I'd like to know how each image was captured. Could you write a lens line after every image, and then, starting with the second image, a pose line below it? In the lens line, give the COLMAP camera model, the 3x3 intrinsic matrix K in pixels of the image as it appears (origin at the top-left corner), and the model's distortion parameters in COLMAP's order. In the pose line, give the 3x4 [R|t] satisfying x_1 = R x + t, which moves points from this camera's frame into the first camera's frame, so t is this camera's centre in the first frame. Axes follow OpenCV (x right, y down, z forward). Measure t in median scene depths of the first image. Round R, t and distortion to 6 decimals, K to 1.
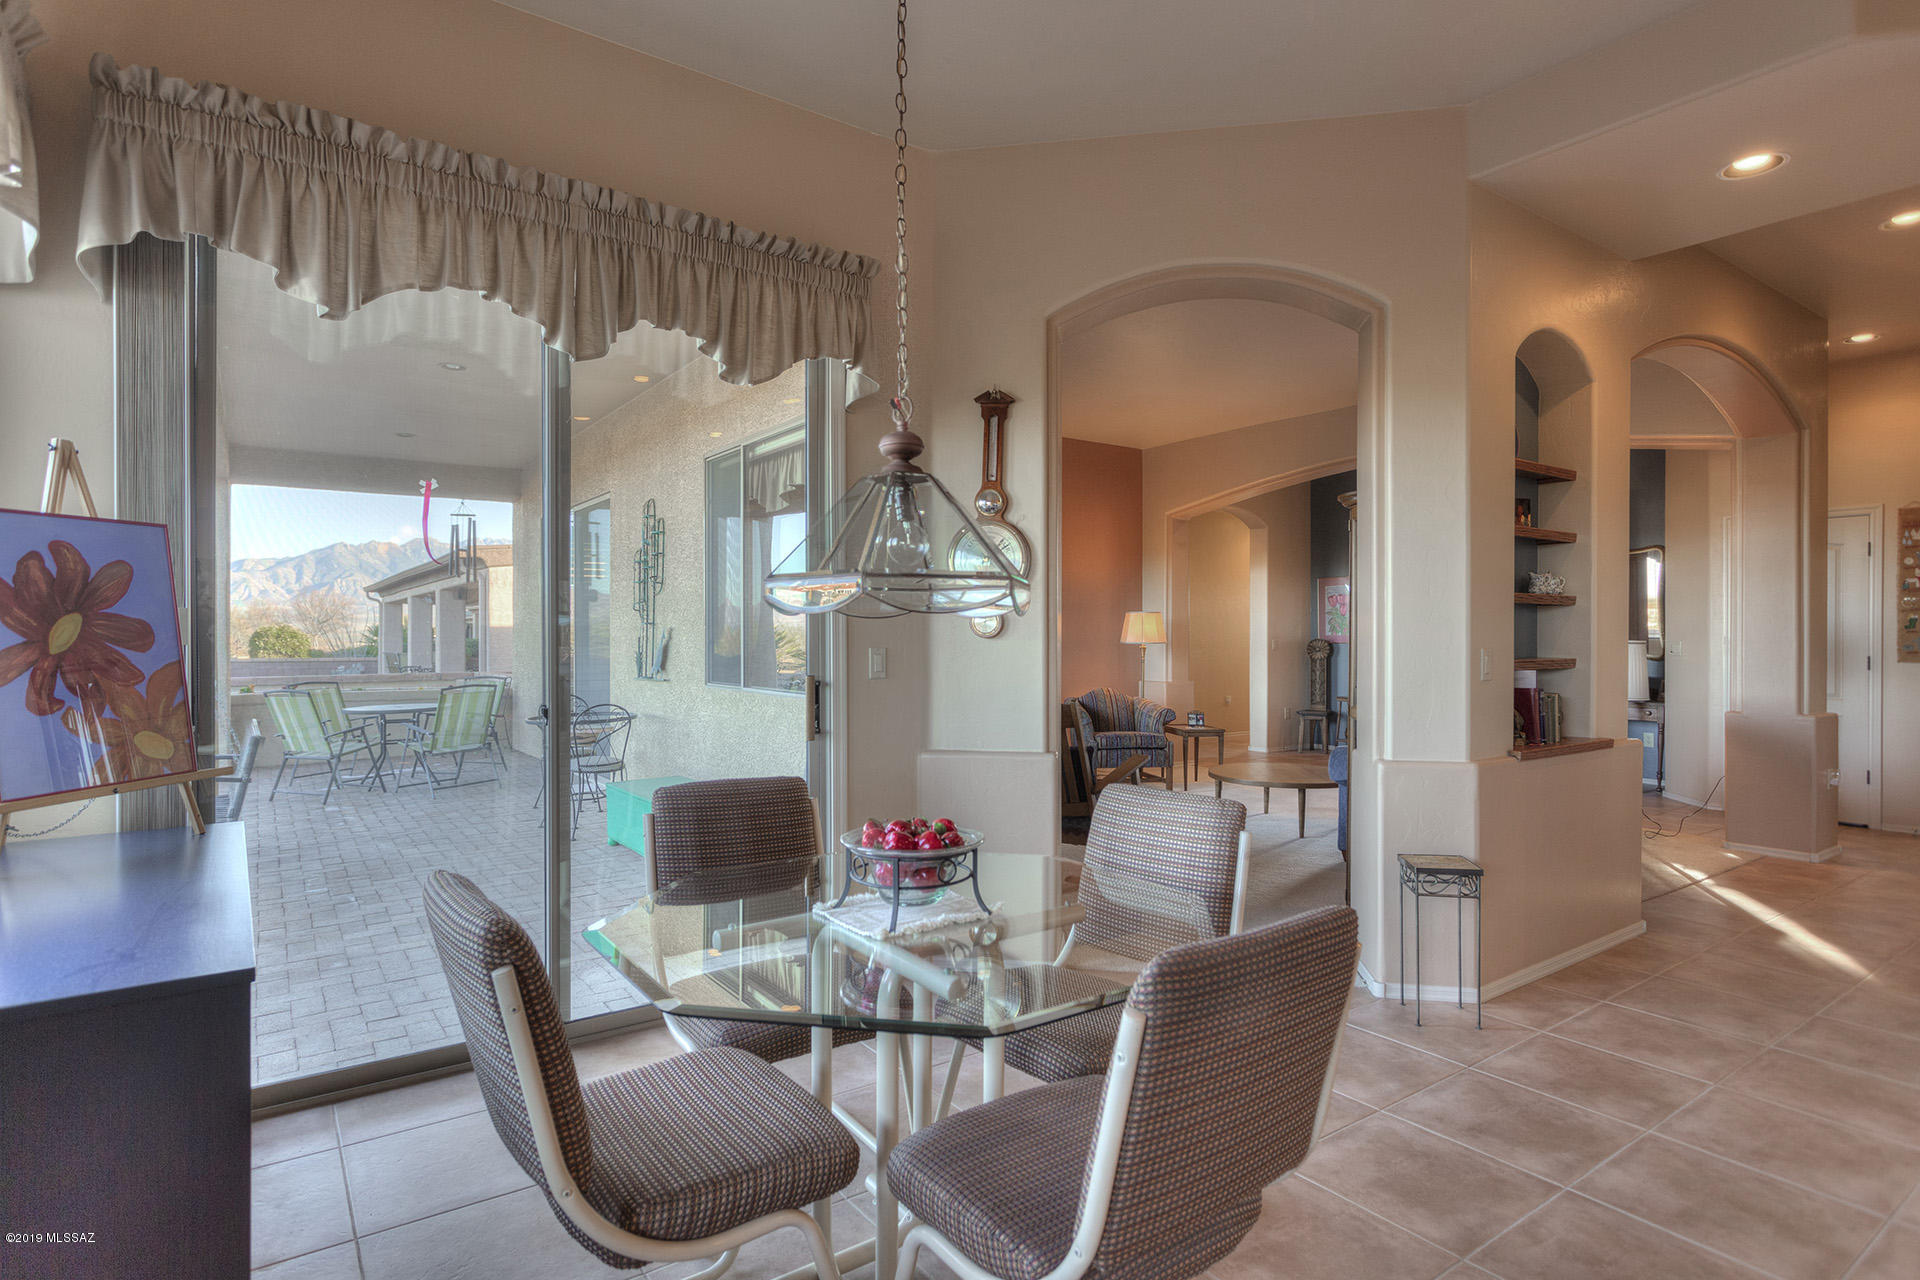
lens RADIAL K [[983.6, 0, 960.0], [0, 983.6, 640.0], [0, 0, 1]] dist [-0.016719, 0.015985]
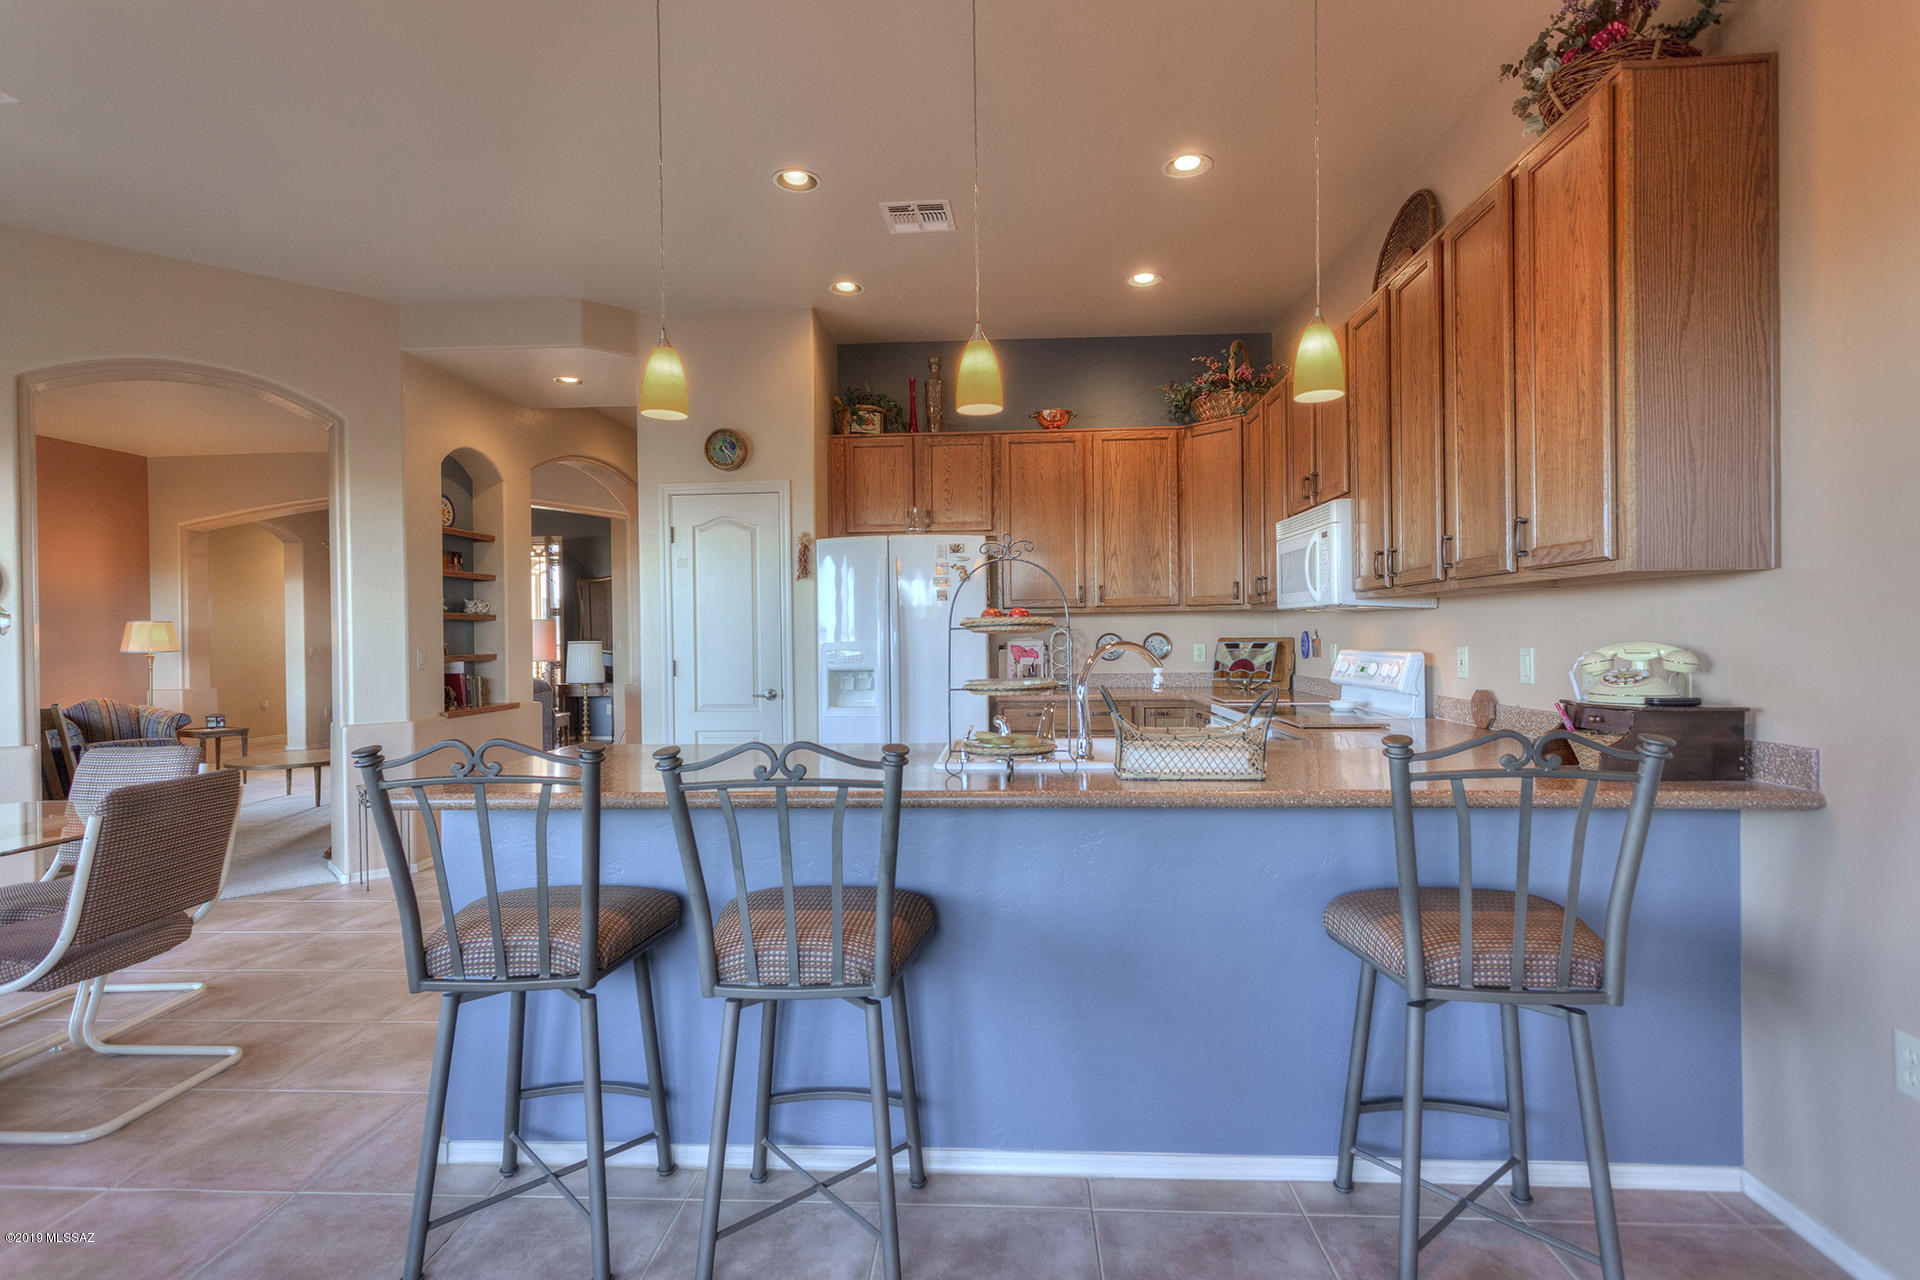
lens RADIAL K [[916.9, 0, 958.7], [0, 916.9, 636.8], [0, 0, 1]] dist [0.000863, 0.000902]
pose [[0.627498, -0.012321, 0.778521, -0.049555], [0.017575, 0.999844, 0.001658, 0.001693], [-0.778420, 0.012642, 0.627616, -0.435286]]
